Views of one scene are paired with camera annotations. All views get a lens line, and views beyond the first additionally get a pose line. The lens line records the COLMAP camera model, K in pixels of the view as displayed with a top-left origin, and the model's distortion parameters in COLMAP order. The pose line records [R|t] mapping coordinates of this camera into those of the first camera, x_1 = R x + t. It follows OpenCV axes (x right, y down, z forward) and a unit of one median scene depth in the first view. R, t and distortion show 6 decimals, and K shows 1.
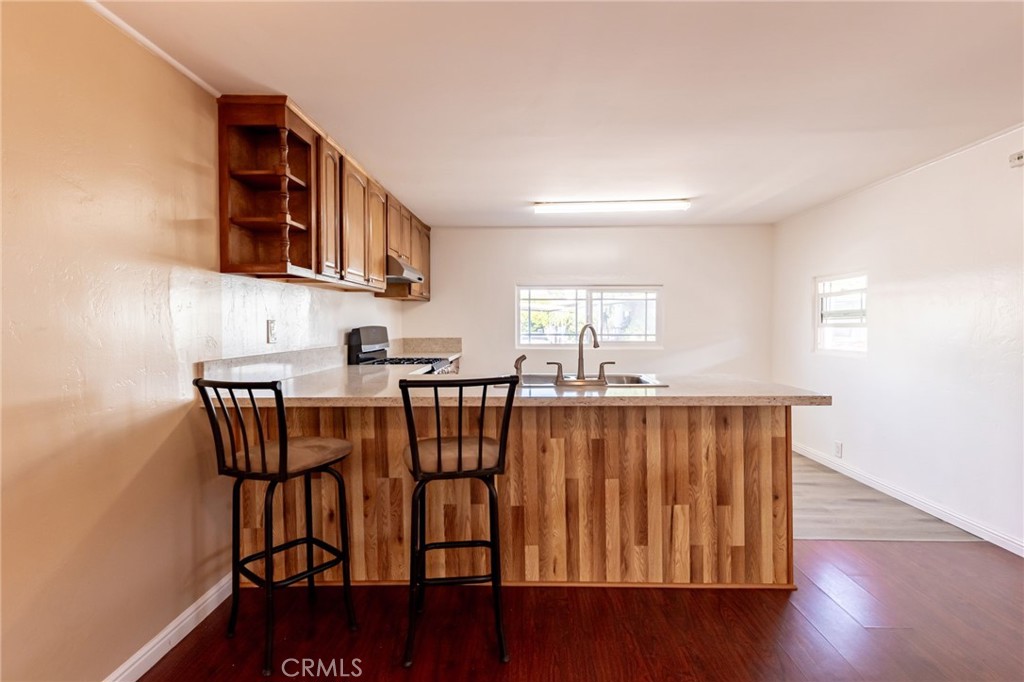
lens RADIAL K [[508.7, 0, 516.0], [0, 508.7, 329.9], [0, 0, 1]] dist [0.002322, 0.000263]
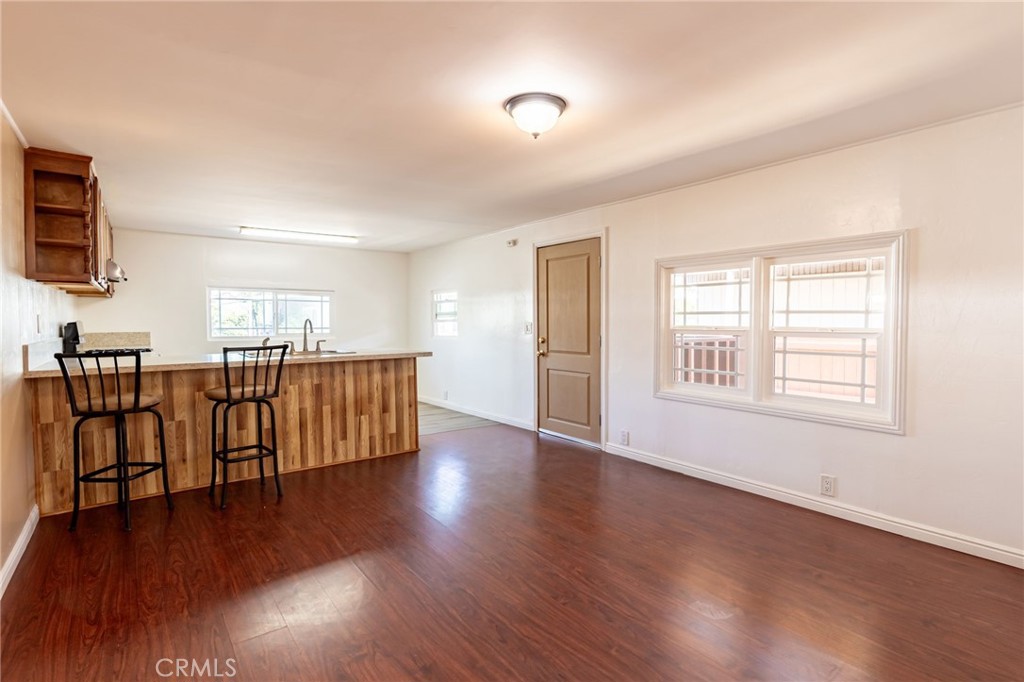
lens RADIAL K [[488.7, 0, 512.0], [0, 488.7, 341.0], [0, 0, 1]] dist [0.002023, 0.000172]
pose [[0.782198, -0.025081, 0.622525, -0.362466], [0.007783, 0.999505, 0.030489, 0.019199], [-0.622982, -0.019004, 0.782005, -0.738511]]
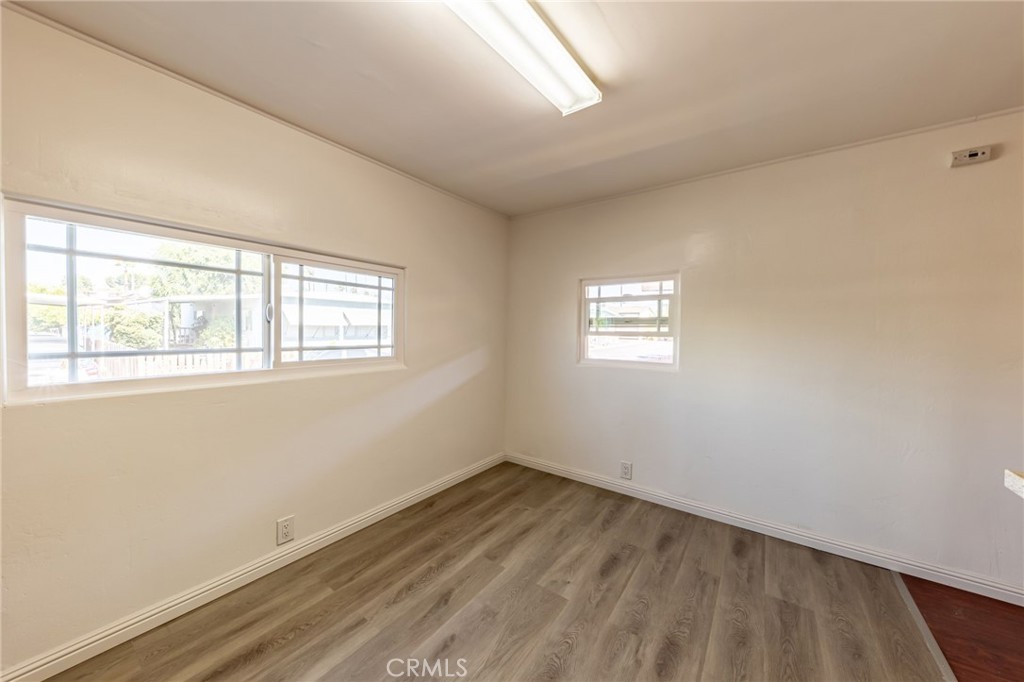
lens RADIAL K [[358.6, 0, 518.4], [0, 358.6, 336.1], [0, 0, 1]] dist [0.001350, 0.000072]
pose [[0.572593, -0.005958, 0.819818, 0.001034], [-0.007016, 0.999901, 0.012167, -0.021065], [-0.819809, -0.012719, 0.572495, 1.461392]]
